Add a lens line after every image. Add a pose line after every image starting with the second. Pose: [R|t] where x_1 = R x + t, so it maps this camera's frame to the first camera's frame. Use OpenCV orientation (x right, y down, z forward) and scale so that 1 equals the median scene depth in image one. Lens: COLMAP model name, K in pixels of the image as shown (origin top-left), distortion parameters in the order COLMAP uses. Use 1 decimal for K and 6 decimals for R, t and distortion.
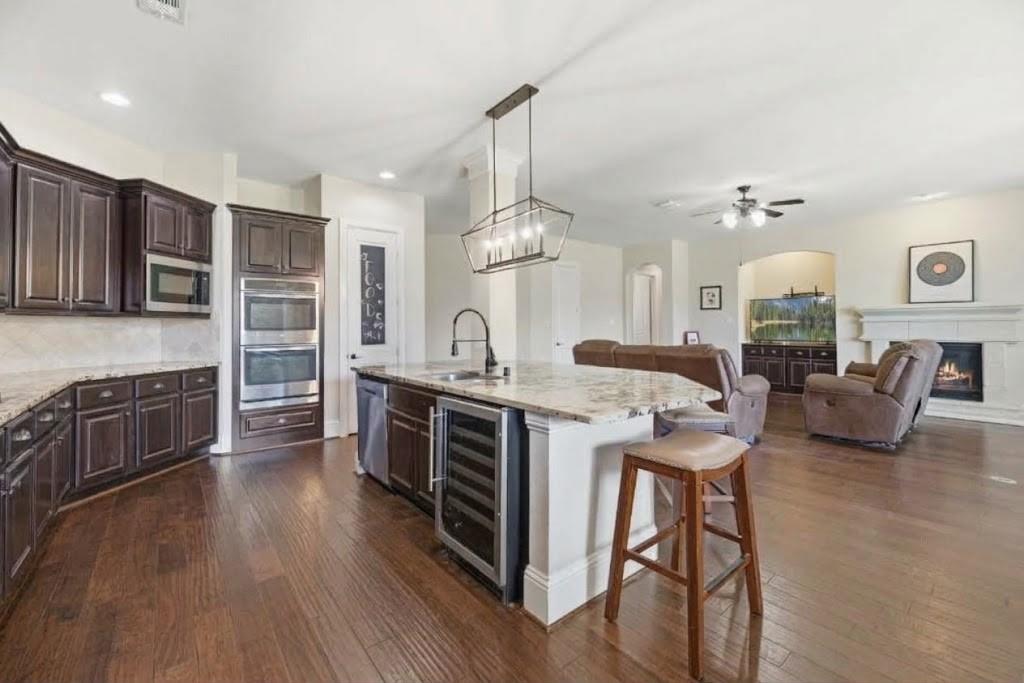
lens RADIAL K [[421.6, 0, 506.0], [0, 421.6, 322.5], [0, 0, 1]] dist [0.000123, 0.000265]
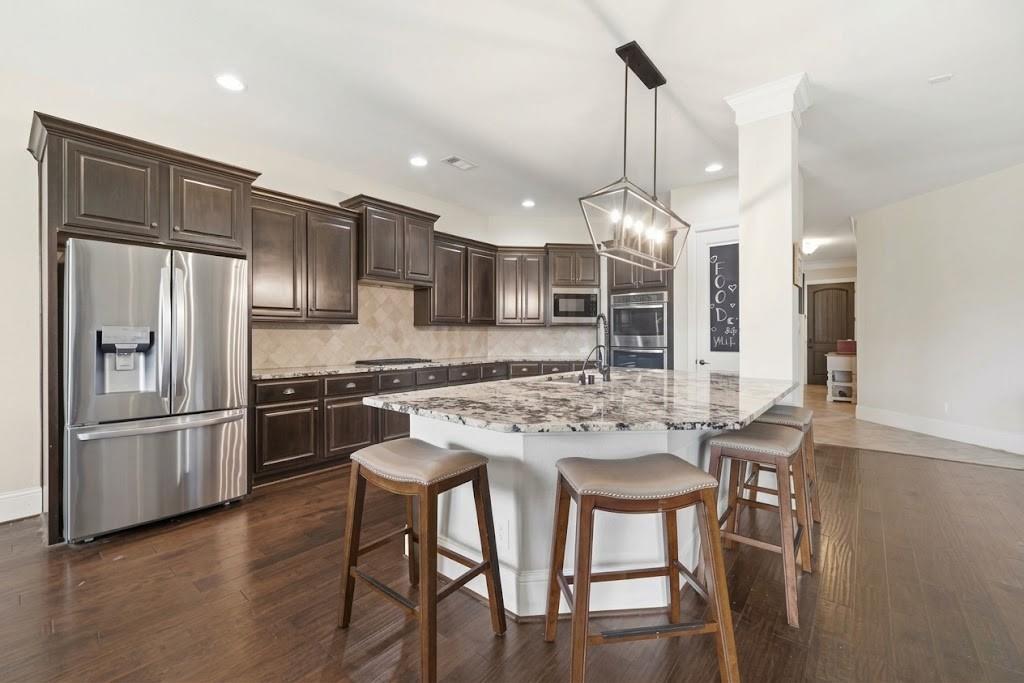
lens RADIAL K [[421.6, 0, 520.4], [0, 421.6, 332.3], [0, 0, 1]] dist [0.000123, 0.000265]
pose [[0.227294, -0.003256, -0.973821, 0.598840], [0.010576, 0.999944, -0.000875, 0.007179], [0.973769, -0.010101, 0.227315, 0.425773]]
